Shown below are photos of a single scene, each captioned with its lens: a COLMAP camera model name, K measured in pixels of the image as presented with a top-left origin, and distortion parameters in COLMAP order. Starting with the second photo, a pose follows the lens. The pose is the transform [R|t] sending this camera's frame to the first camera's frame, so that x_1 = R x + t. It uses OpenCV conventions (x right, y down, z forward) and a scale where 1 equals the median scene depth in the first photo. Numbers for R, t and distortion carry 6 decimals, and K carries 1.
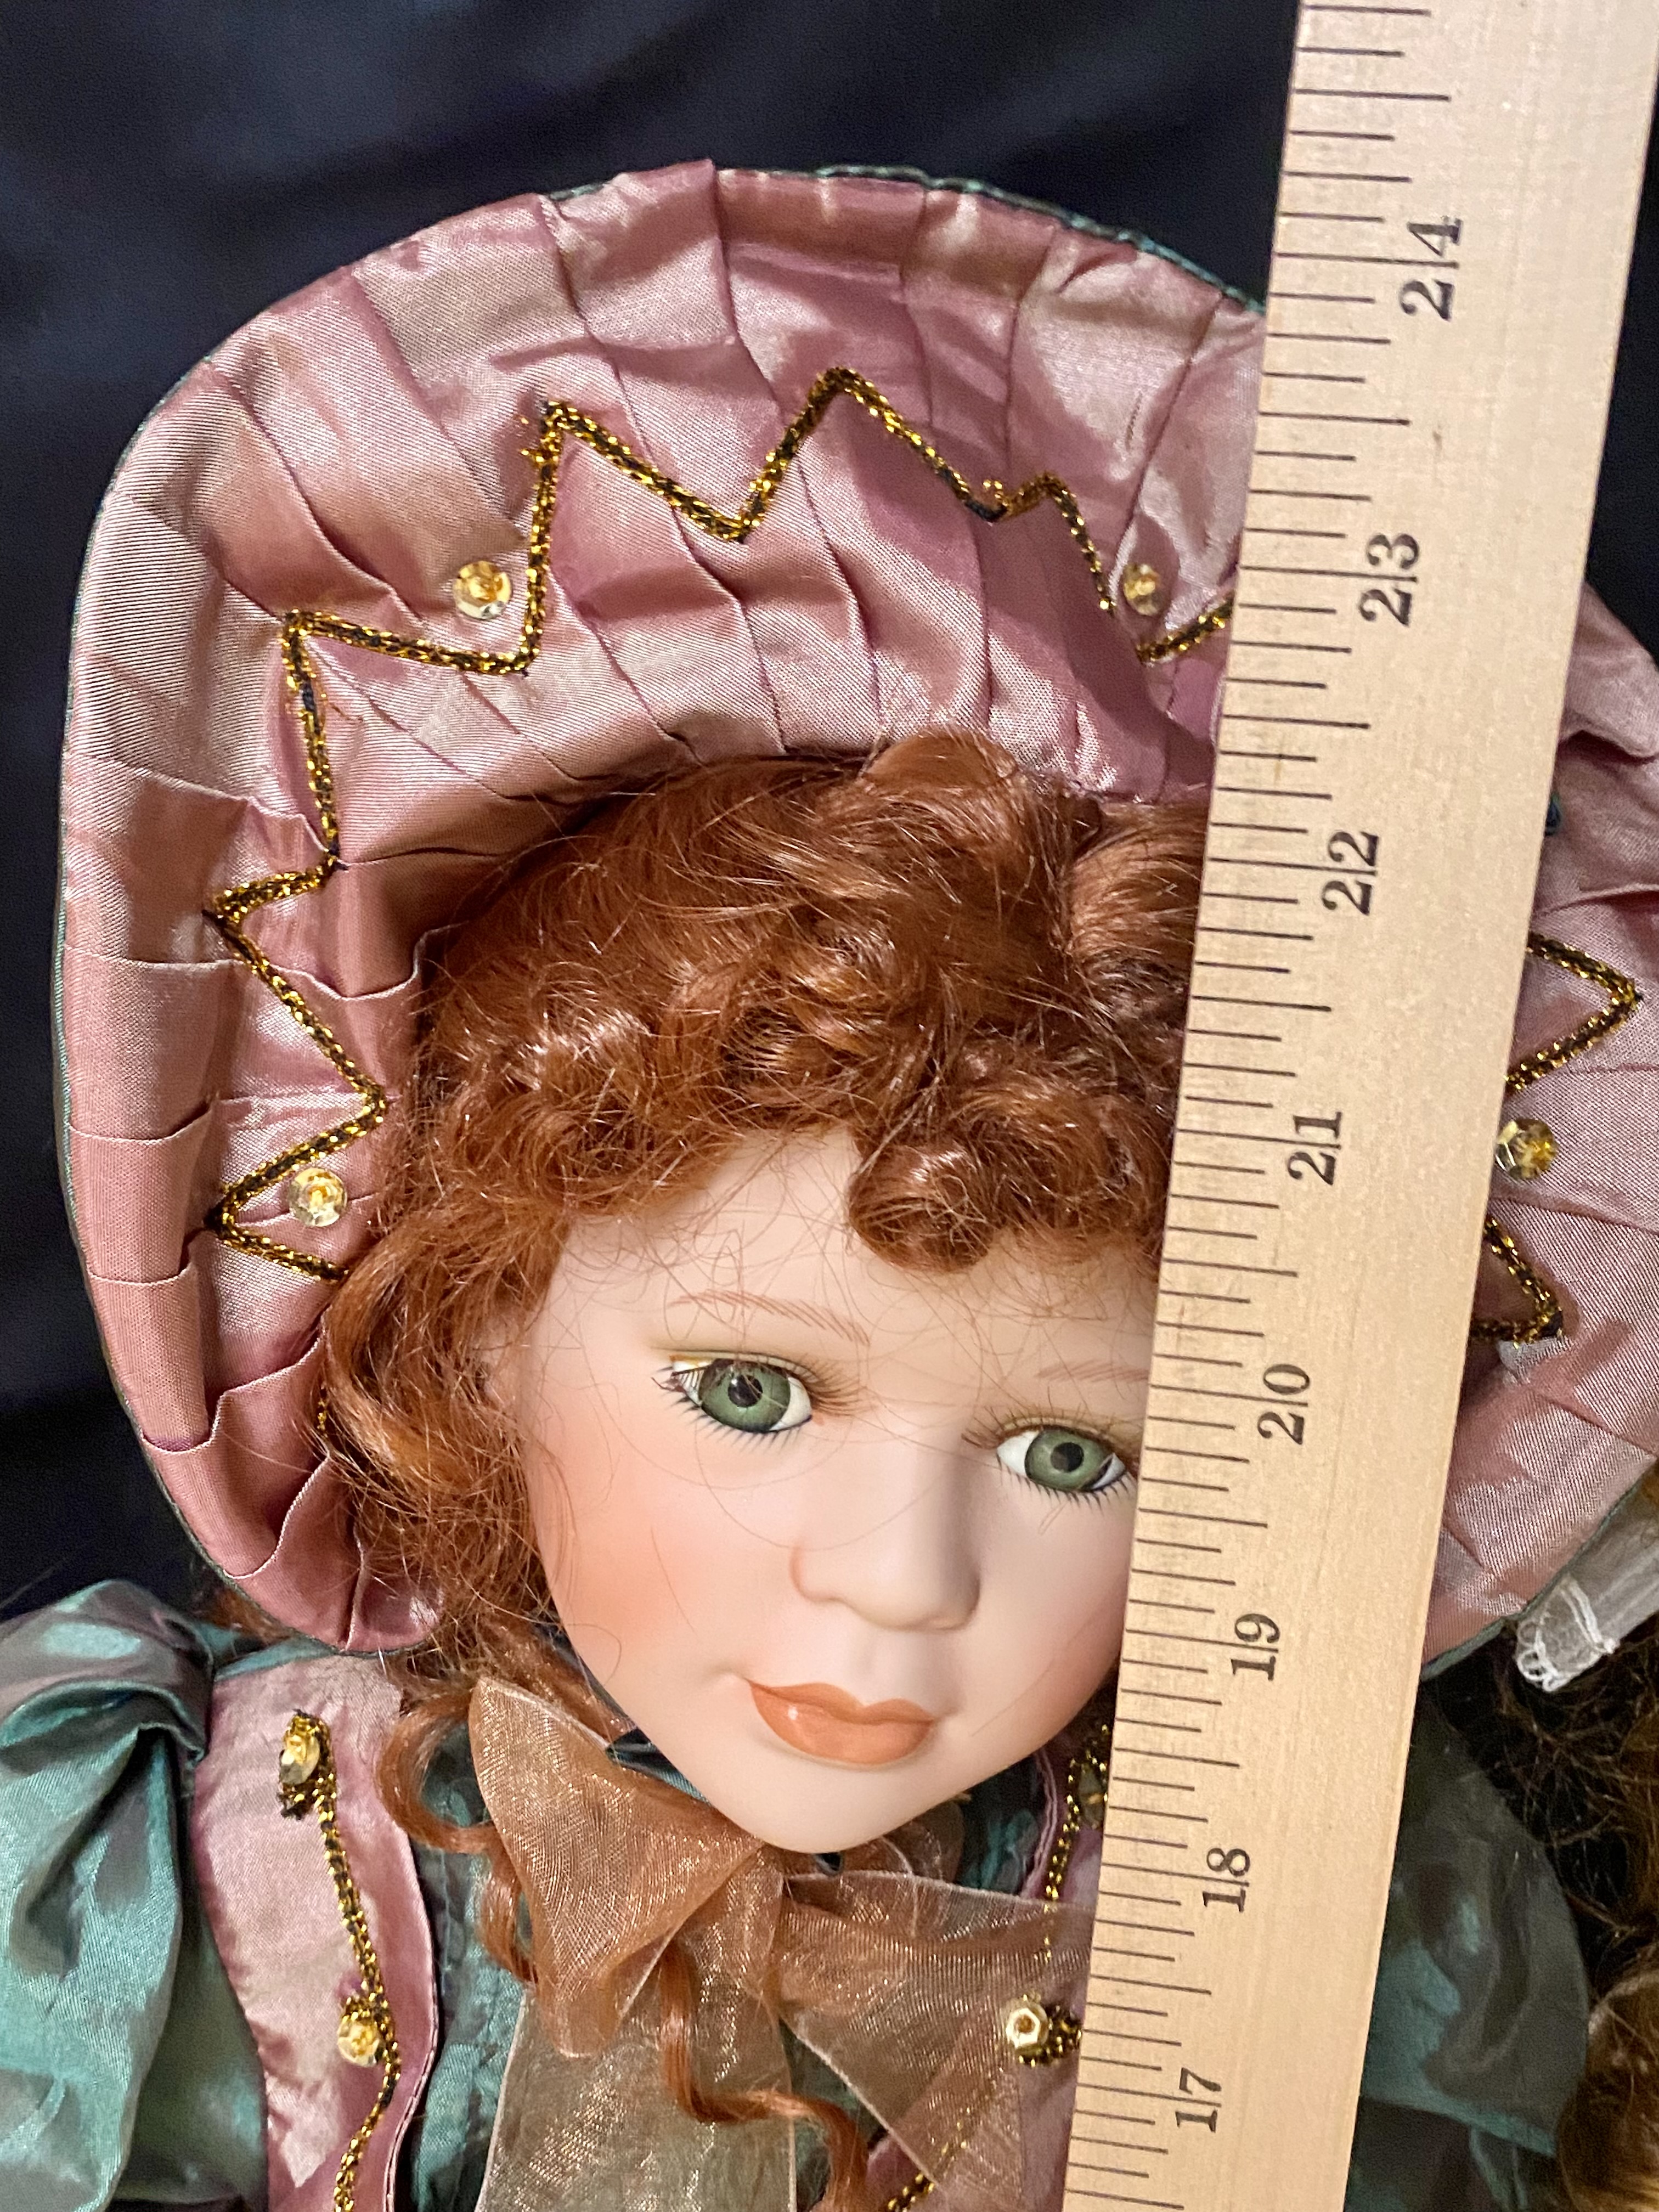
lens RADIAL K [[2579.4, 0, 829.5], [0, 2579.4, 1106.0], [0, 0, 1]] dist [0.372504, -1.420061]
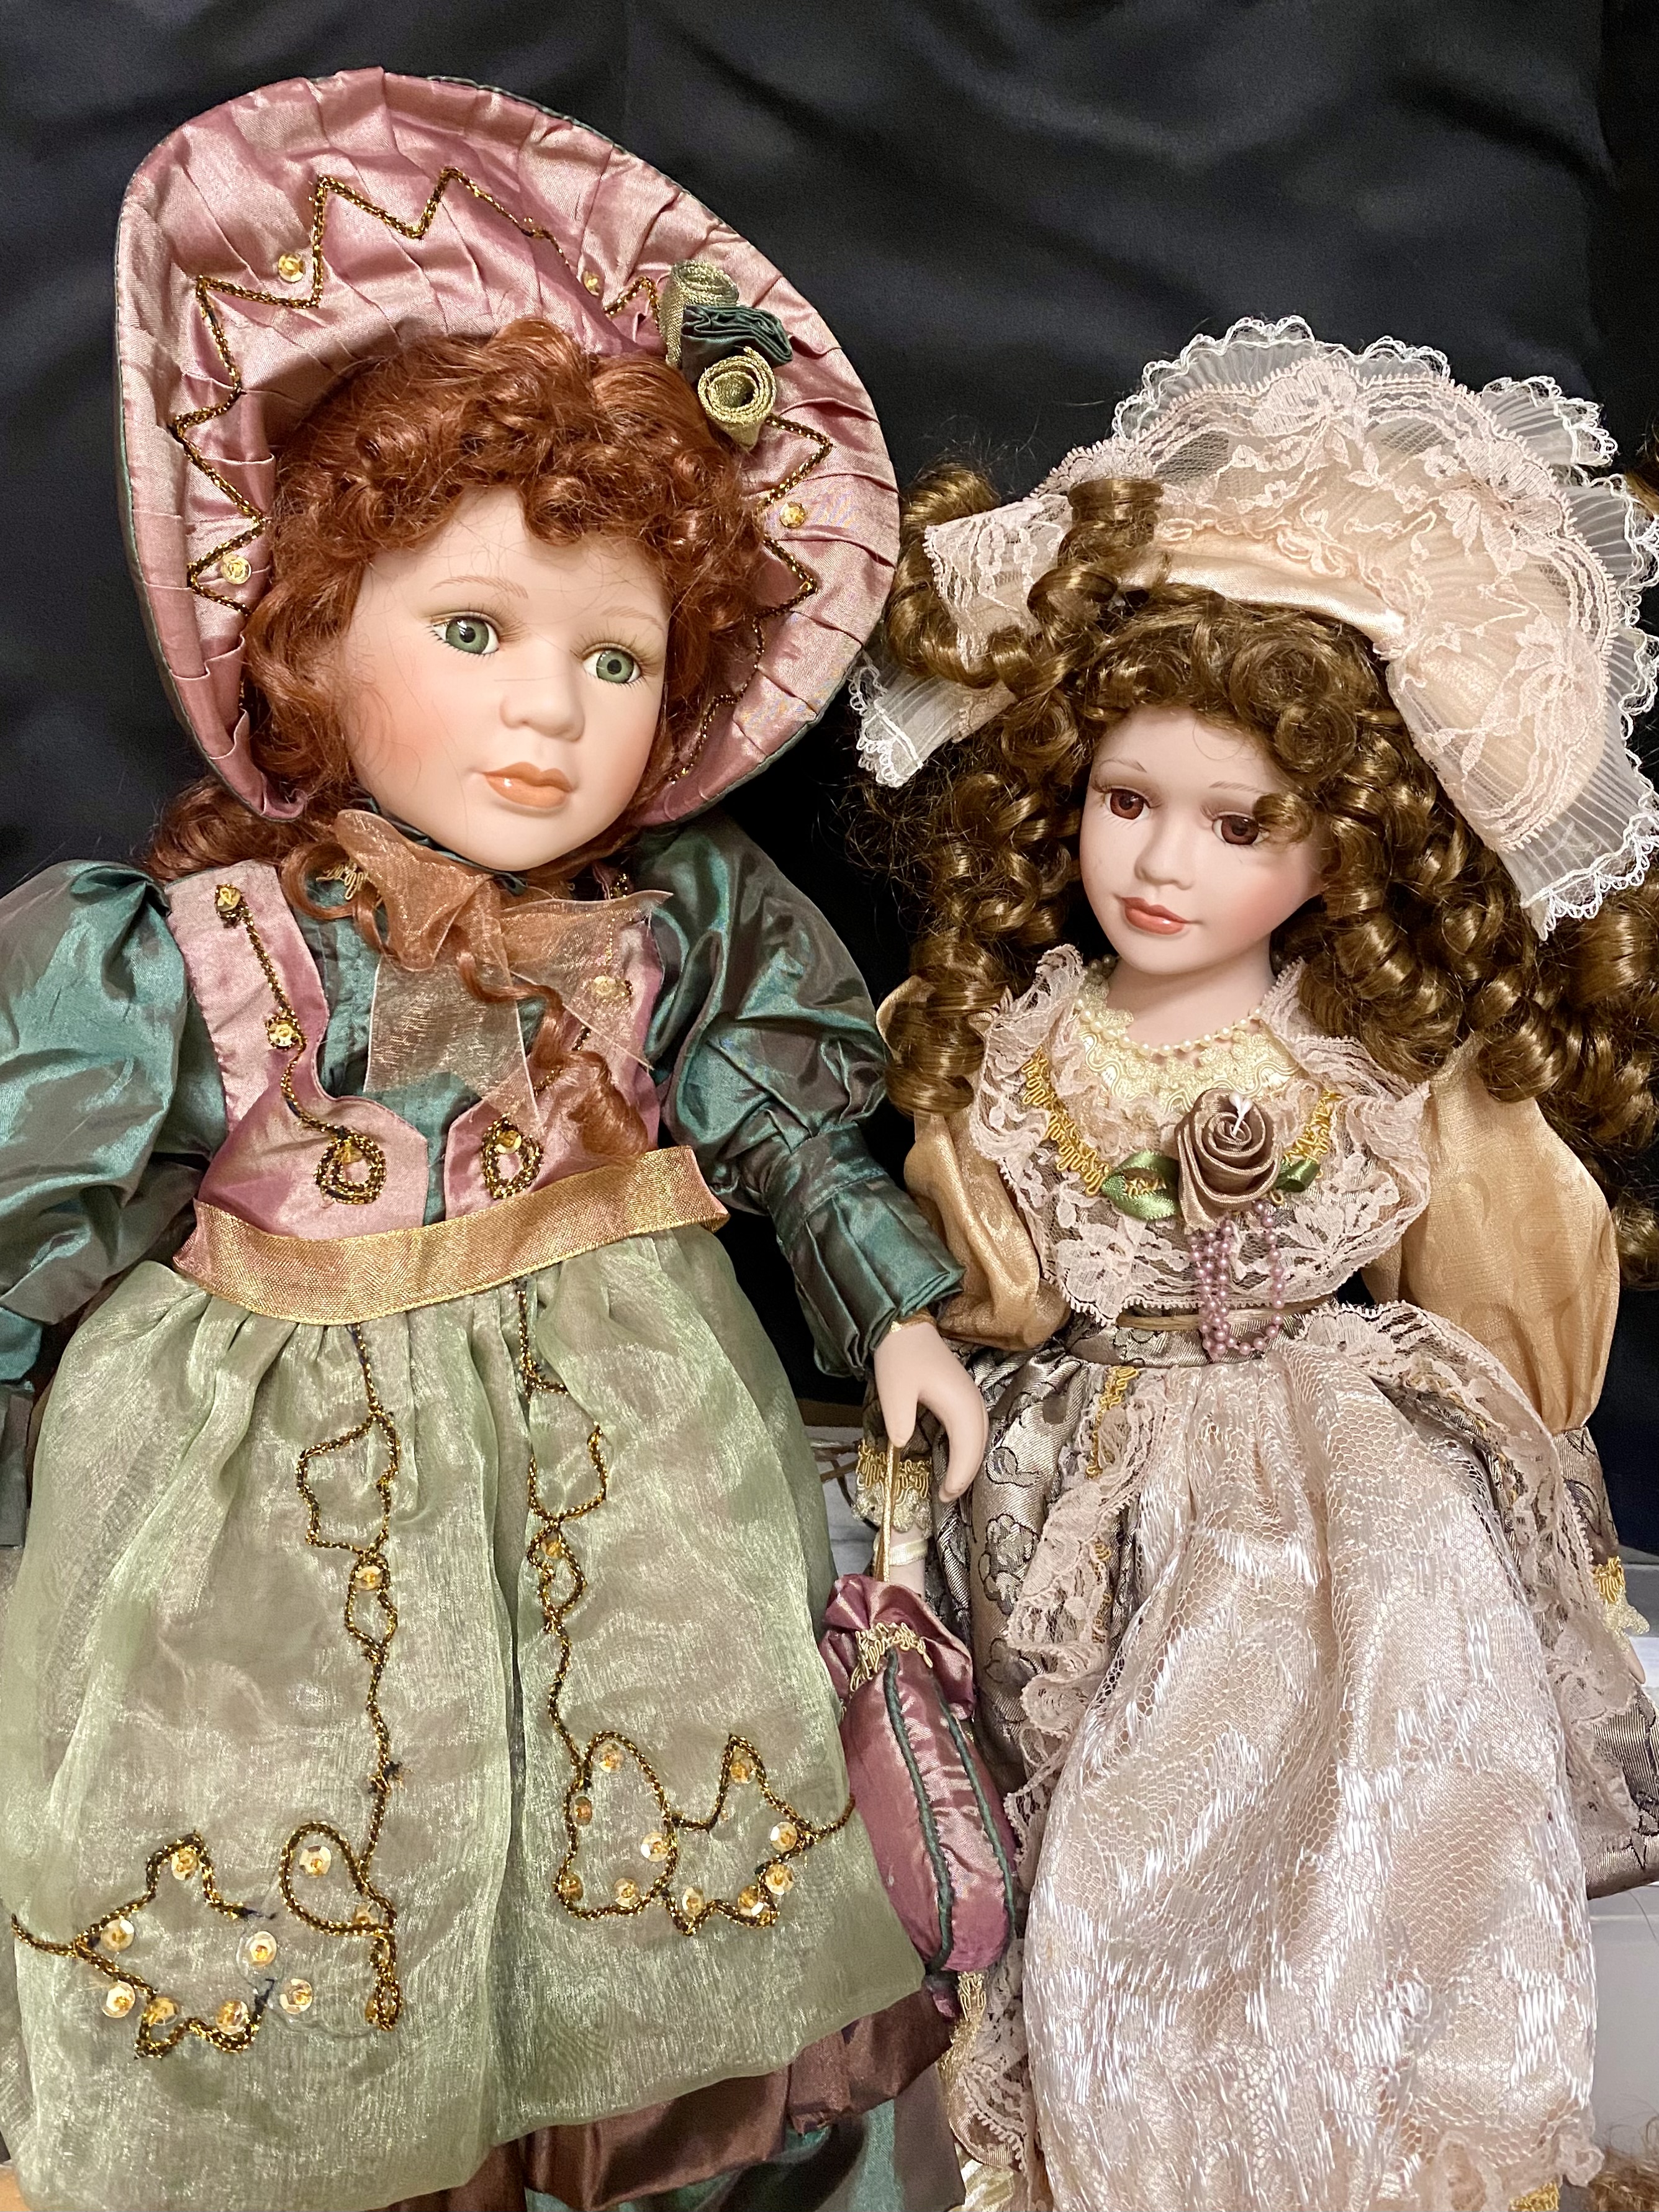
lens RADIAL K [[2229.0, 0, 829.5], [0, 2229.0, 1106.0], [0, 0, 1]] dist [0.061408, -0.003942]
pose [[0.941313, -0.108671, 0.319561, -0.378655], [0.122405, 0.992210, -0.023147, 0.567166], [-0.314557, 0.060904, 0.947283, -0.811149]]
